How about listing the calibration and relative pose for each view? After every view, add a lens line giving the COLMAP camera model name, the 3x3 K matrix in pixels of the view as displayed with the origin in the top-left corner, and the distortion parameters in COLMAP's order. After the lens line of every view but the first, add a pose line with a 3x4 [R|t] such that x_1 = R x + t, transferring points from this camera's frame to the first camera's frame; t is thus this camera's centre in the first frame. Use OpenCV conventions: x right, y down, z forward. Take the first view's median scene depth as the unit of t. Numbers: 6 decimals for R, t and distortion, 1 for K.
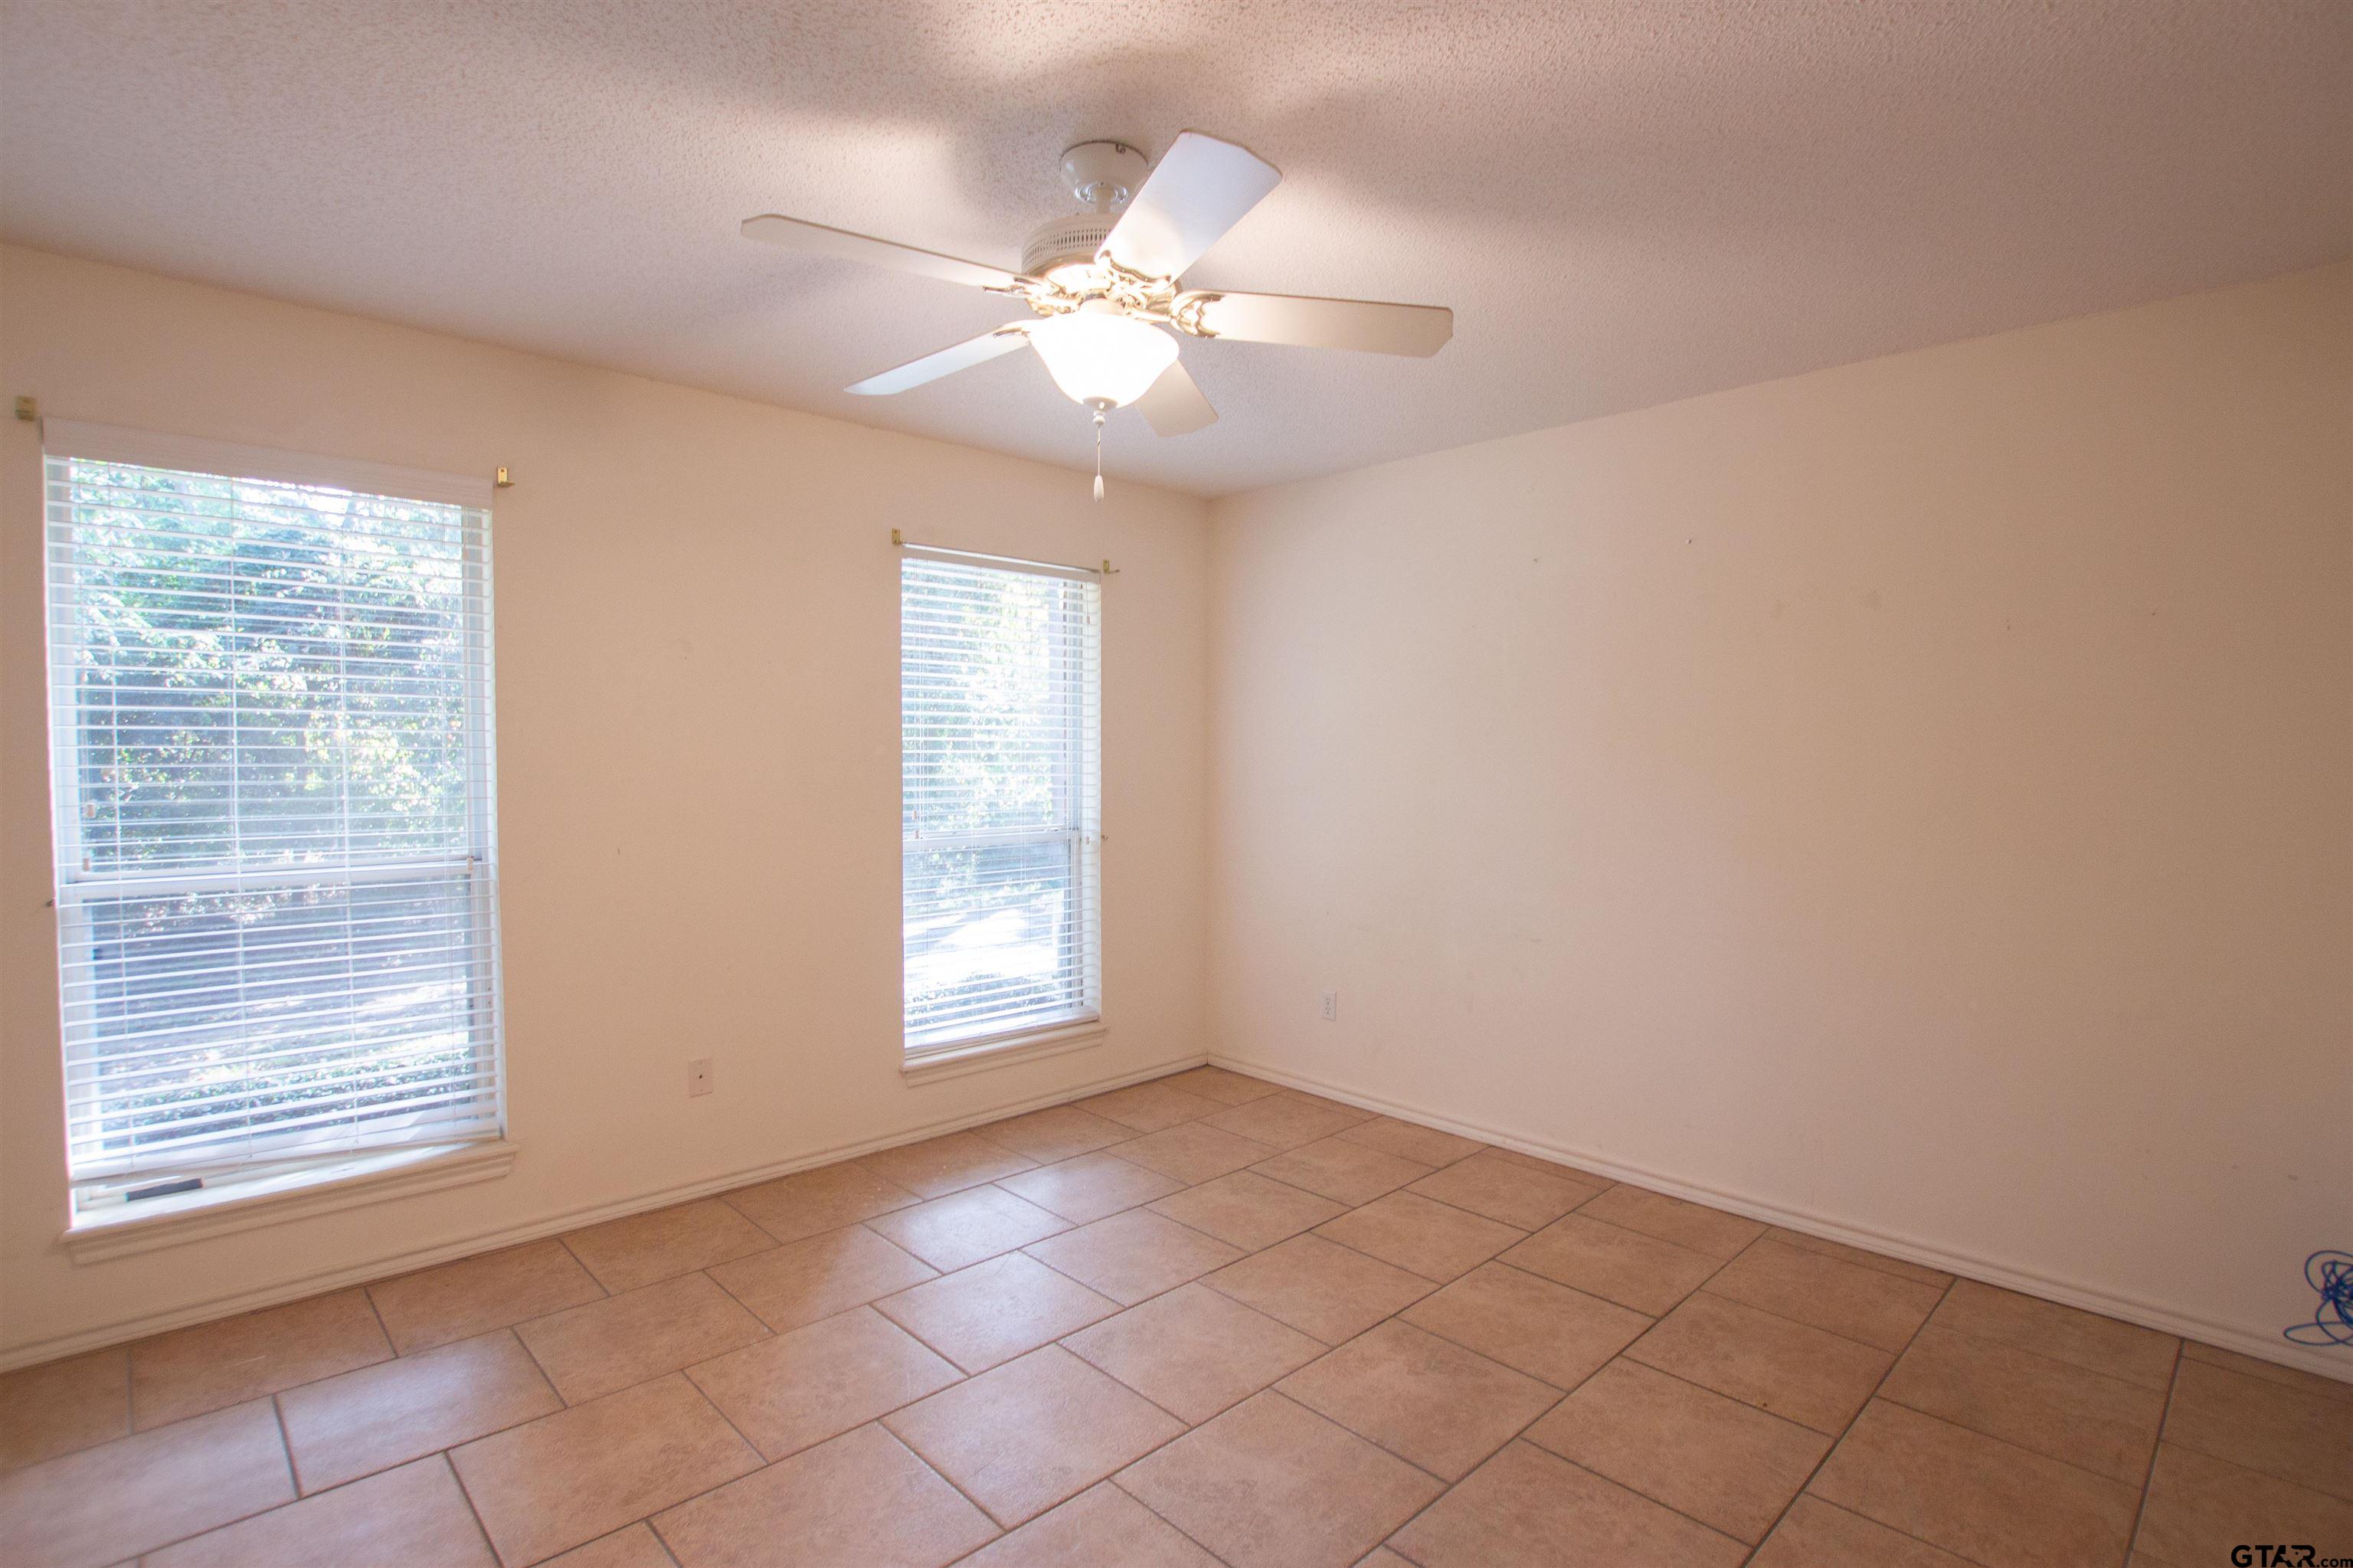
lens RADIAL K [[1118.7, 0, 1148.9], [0, 1118.7, 784.8], [0, 0, 1]] dist [-0.037954, 0.008893]
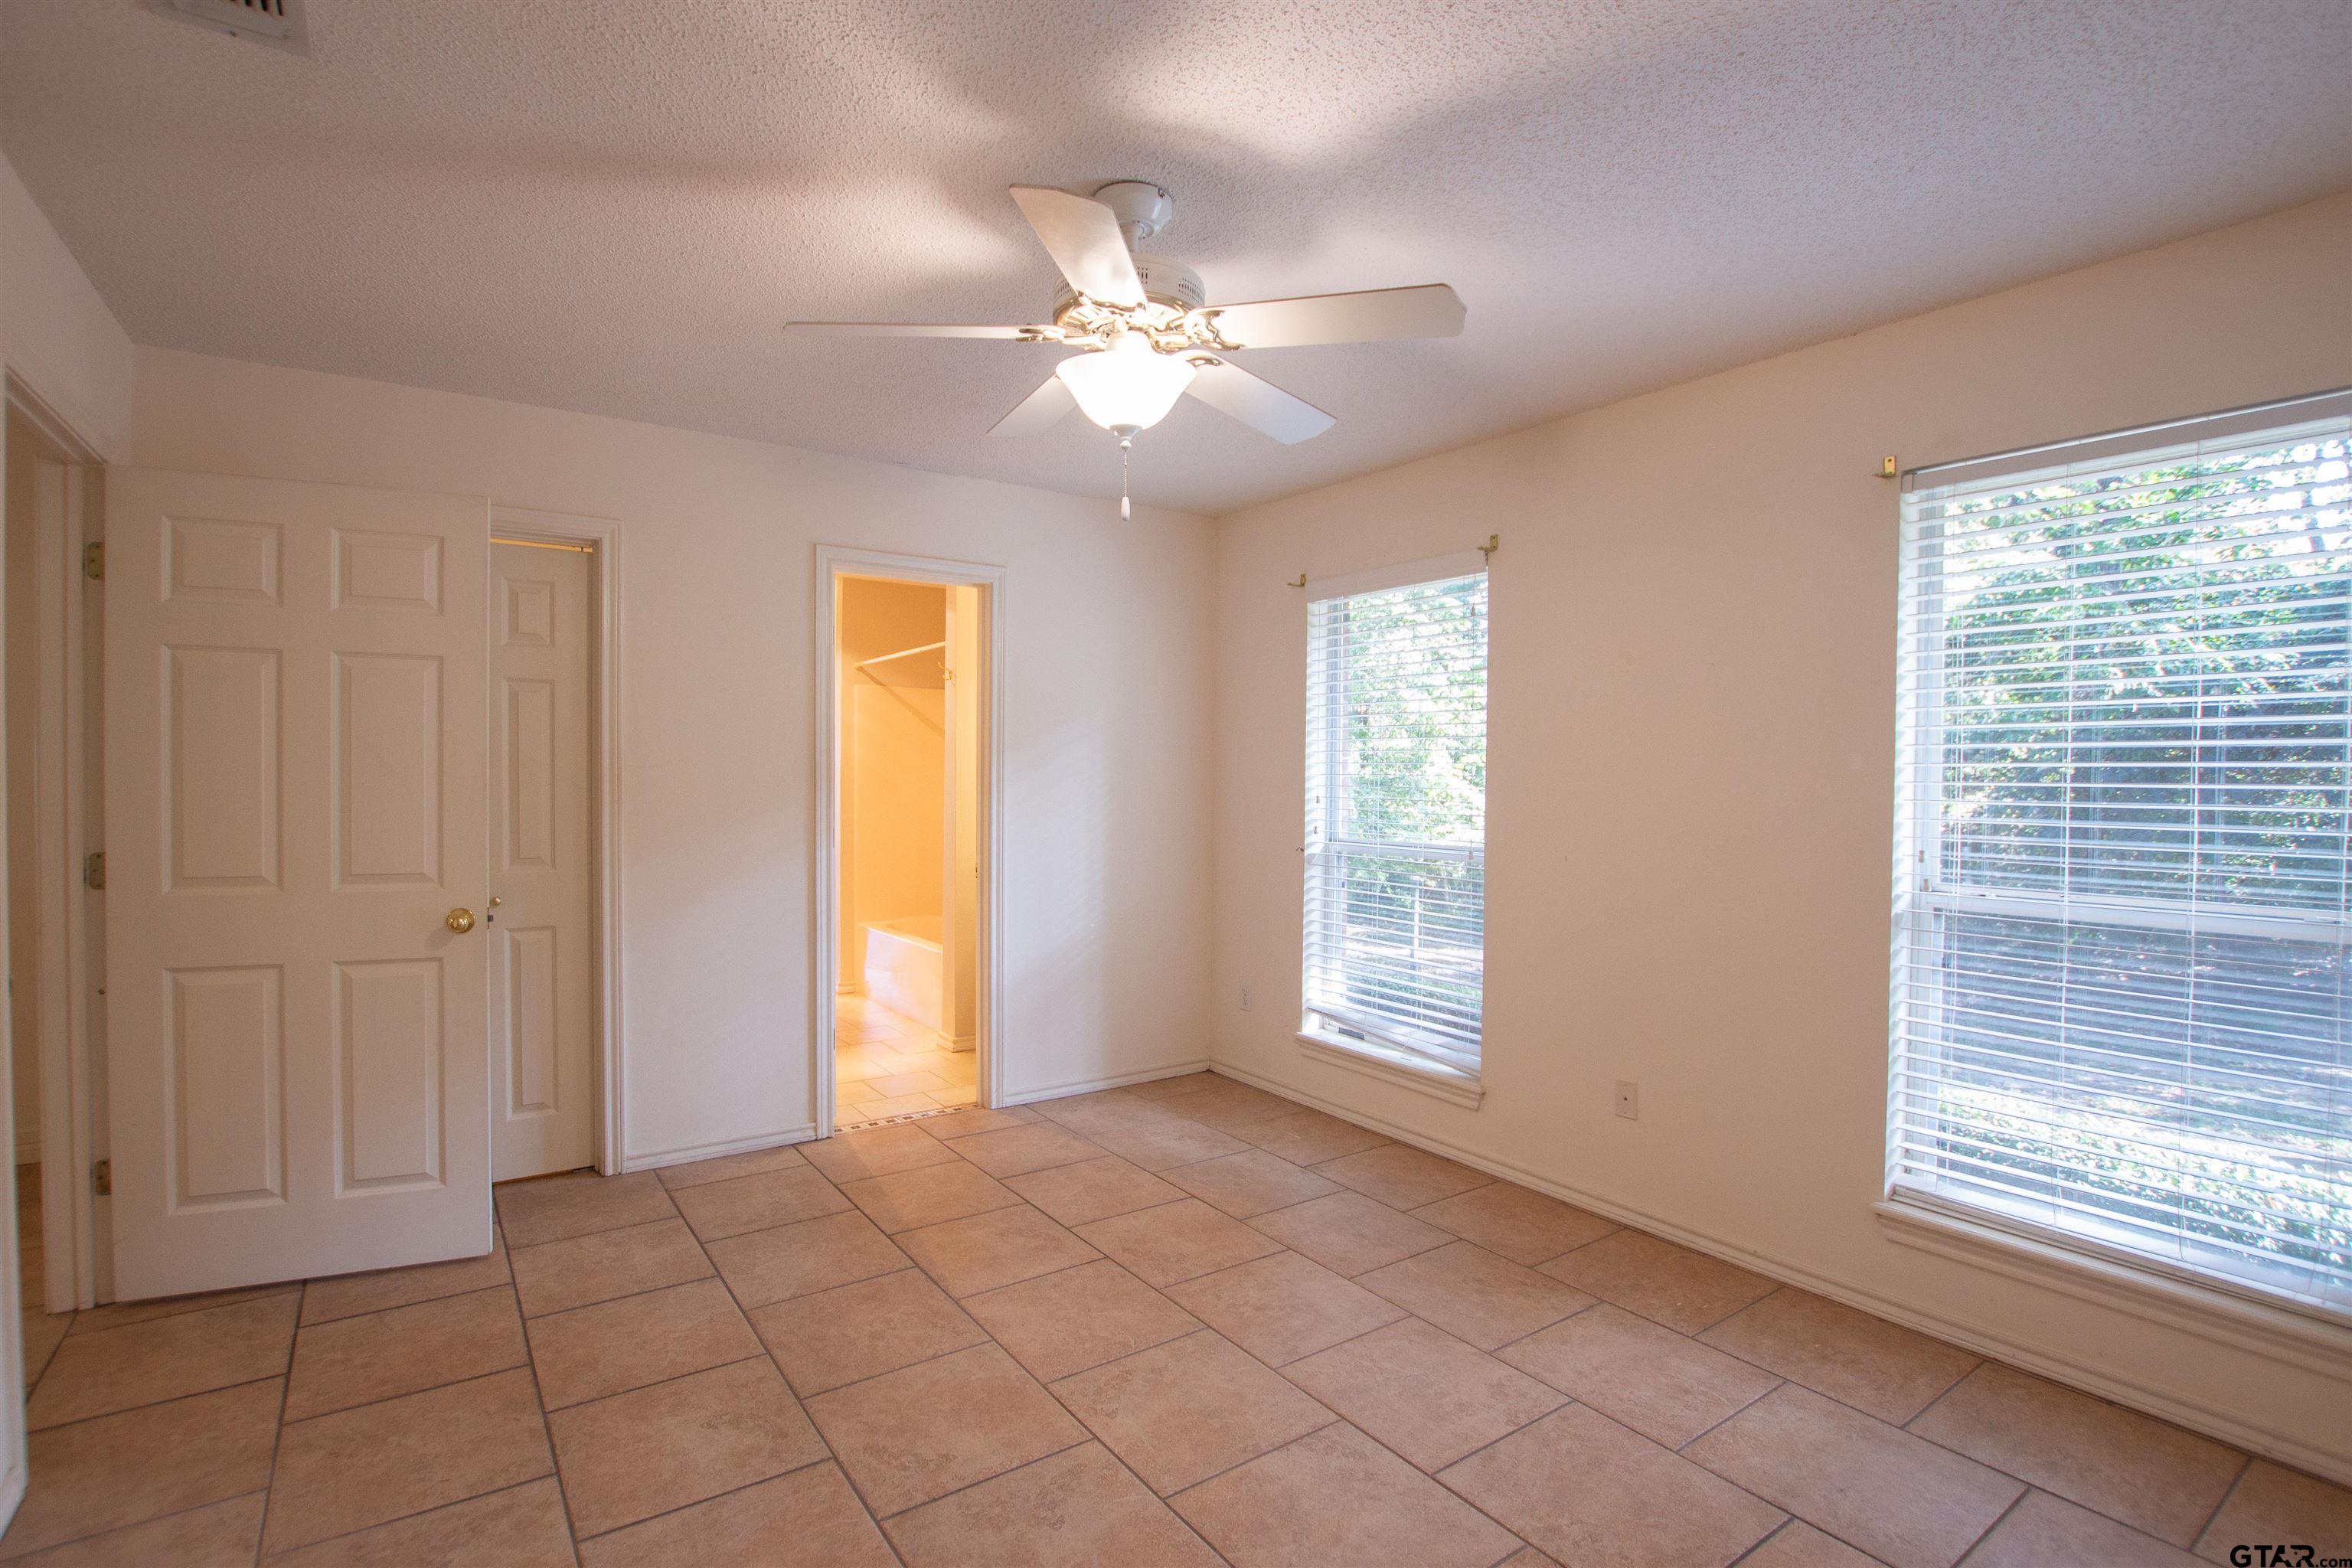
lens RADIAL K [[1118.2, 0, 1148.4], [0, 1118.2, 784.8], [0, 0, 1]] dist [-0.037954, 0.008893]
pose [[-0.160118, 0.008075, -0.987065, 0.736249], [-0.027319, 0.999547, 0.012609, -0.013037], [0.986720, 0.028985, -0.159825, 0.882109]]
